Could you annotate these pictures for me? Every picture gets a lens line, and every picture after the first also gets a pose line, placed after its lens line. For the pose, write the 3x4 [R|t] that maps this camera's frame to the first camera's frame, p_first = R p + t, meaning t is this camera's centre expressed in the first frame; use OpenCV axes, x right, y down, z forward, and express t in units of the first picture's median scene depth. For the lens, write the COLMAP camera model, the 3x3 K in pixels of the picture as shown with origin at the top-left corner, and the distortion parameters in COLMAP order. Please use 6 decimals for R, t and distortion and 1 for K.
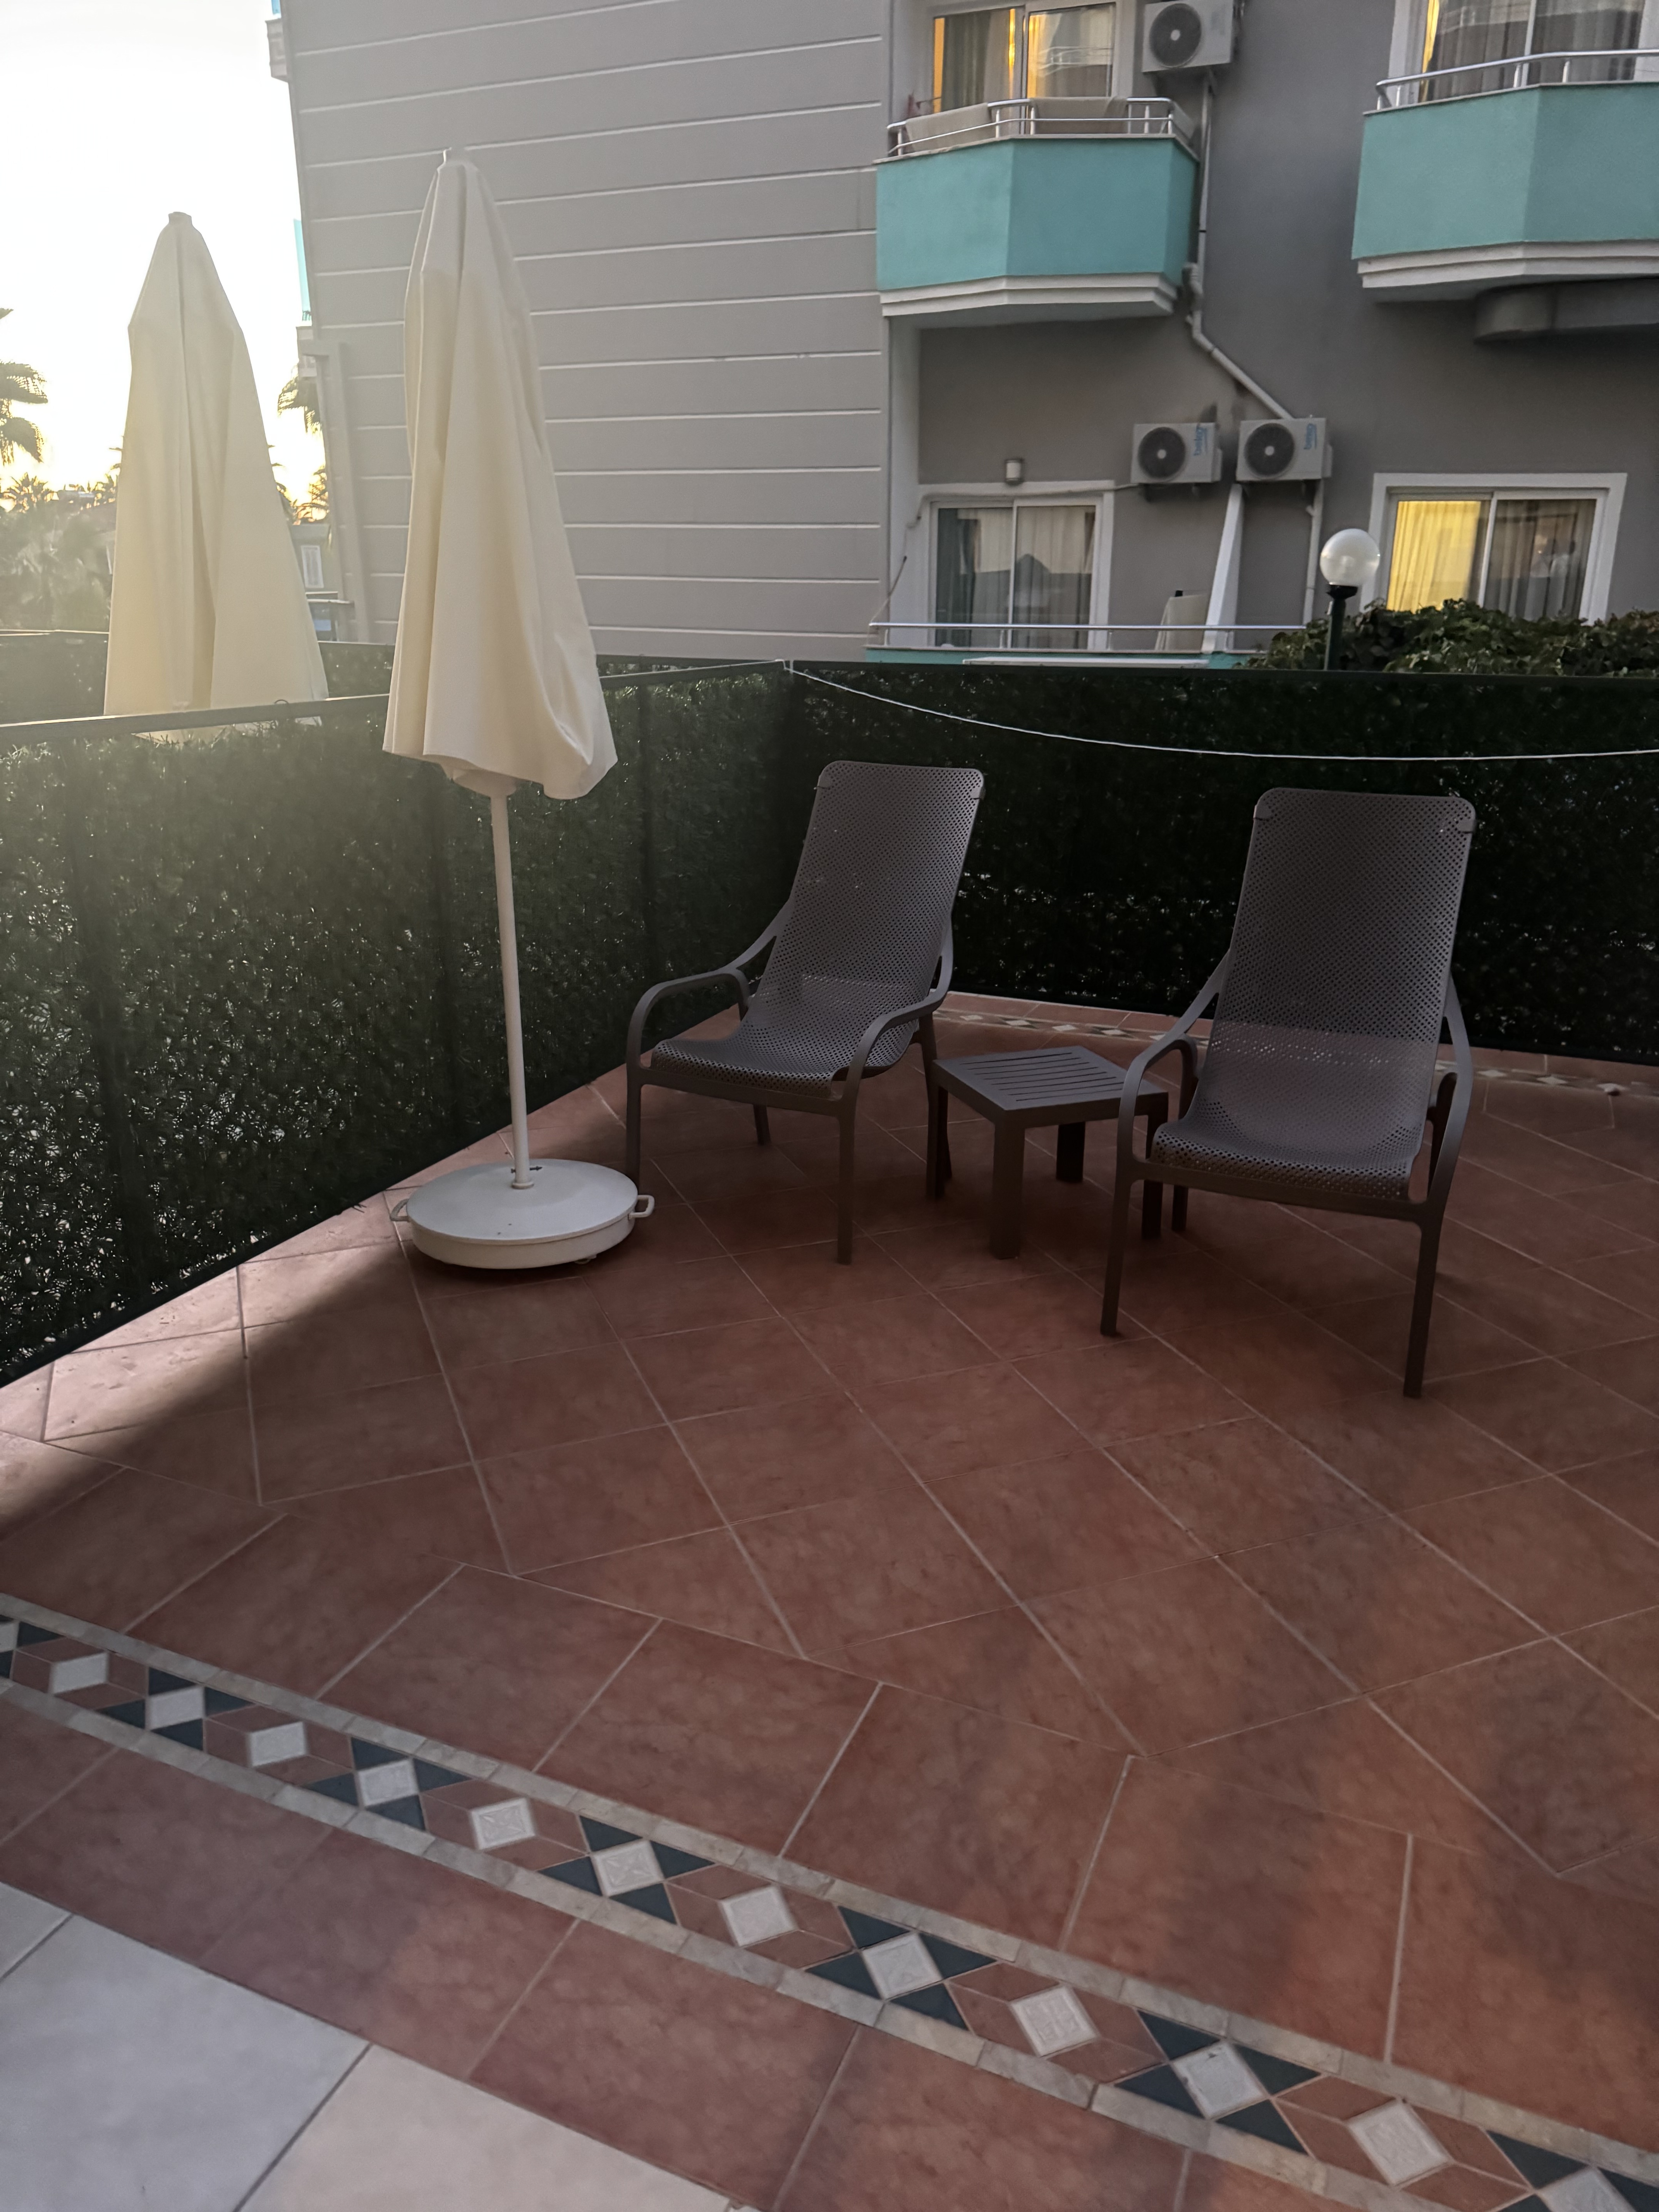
lens RADIAL K [[1549.3, 0, 829.5], [0, 1549.3, 1106.0], [0, 0, 1]] dist [0.003465, -0.000380]
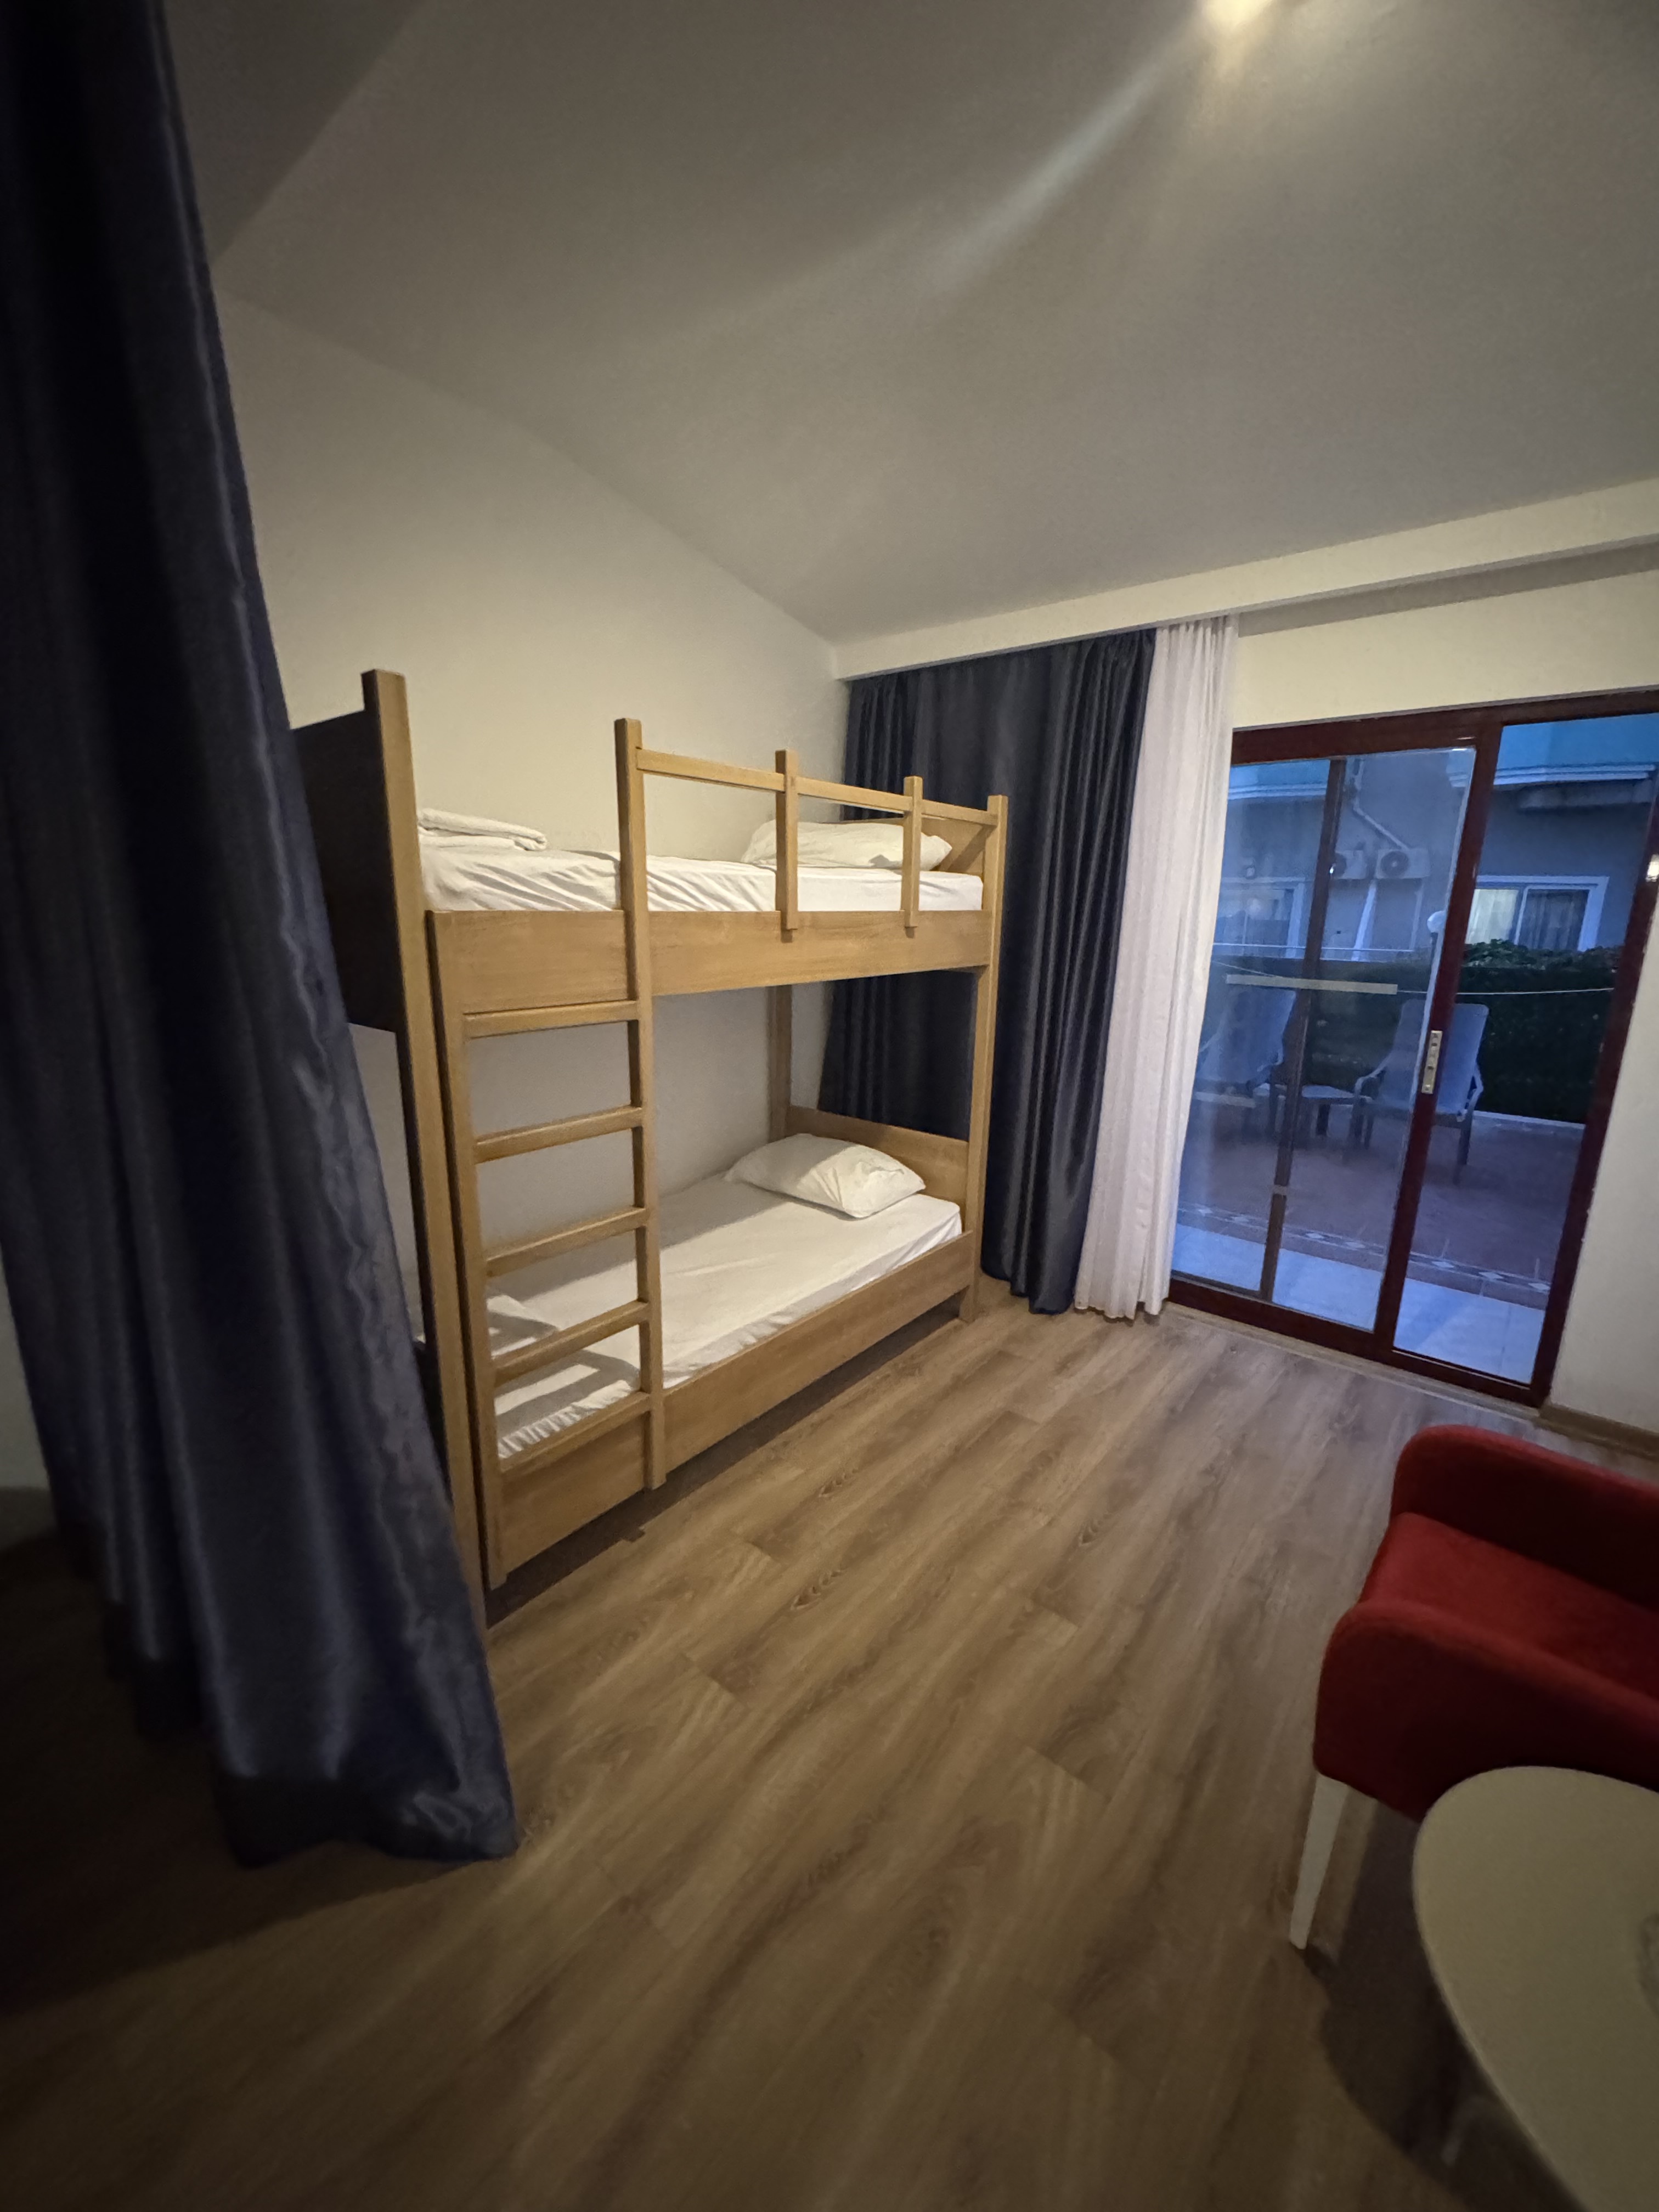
lens RADIAL K [[879.6, 0, 825.0], [0, 879.6, 1112.5], [0, 0, 1]] dist [-0.002094, -0.000091]
pose [[0.958507, 0.081353, -0.273213, -0.083317], [-0.110191, 0.989653, -0.091899, 0.077967], [0.262910, 0.118191, 0.957554, -0.236837]]
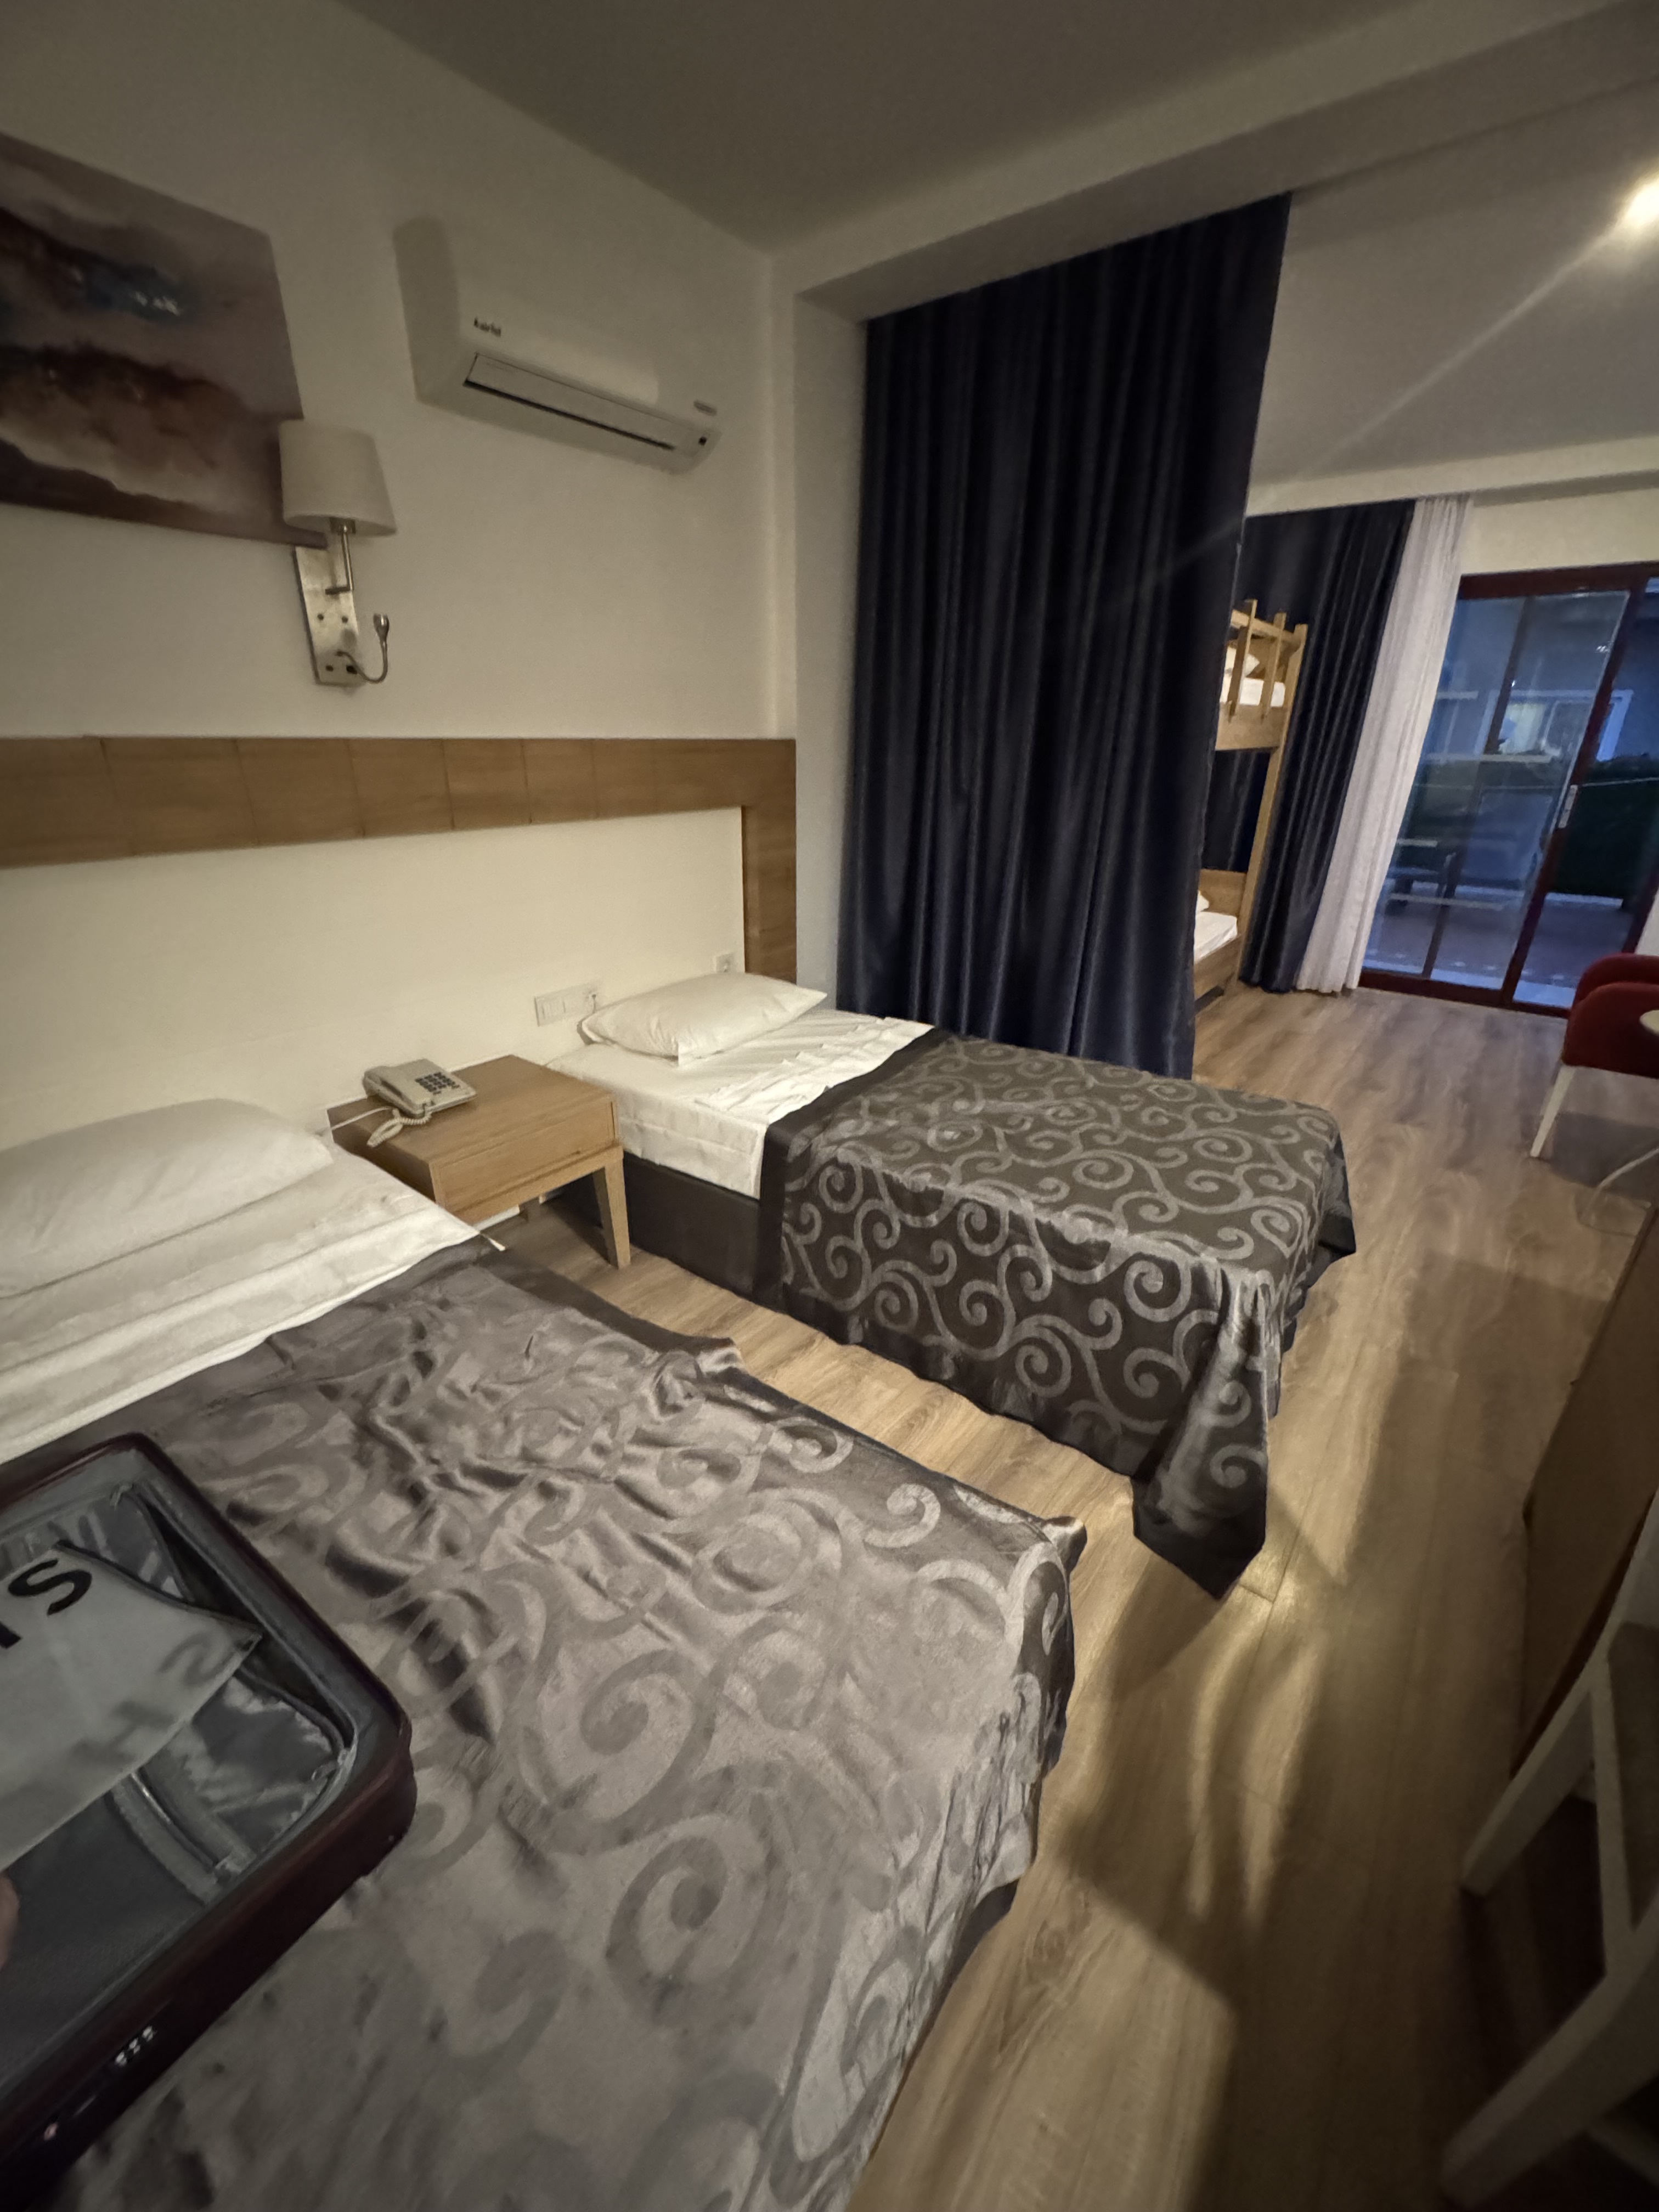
lens RADIAL K [[879.6, 0, 825.0], [0, 879.6, 1112.5], [0, 0, 1]] dist [-0.002094, -0.000091]
pose [[0.966759, 0.106968, -0.232239, -0.547038], [-0.090640, 0.992673, 0.079907, 0.383030], [0.239085, -0.056200, 0.969371, -0.956615]]
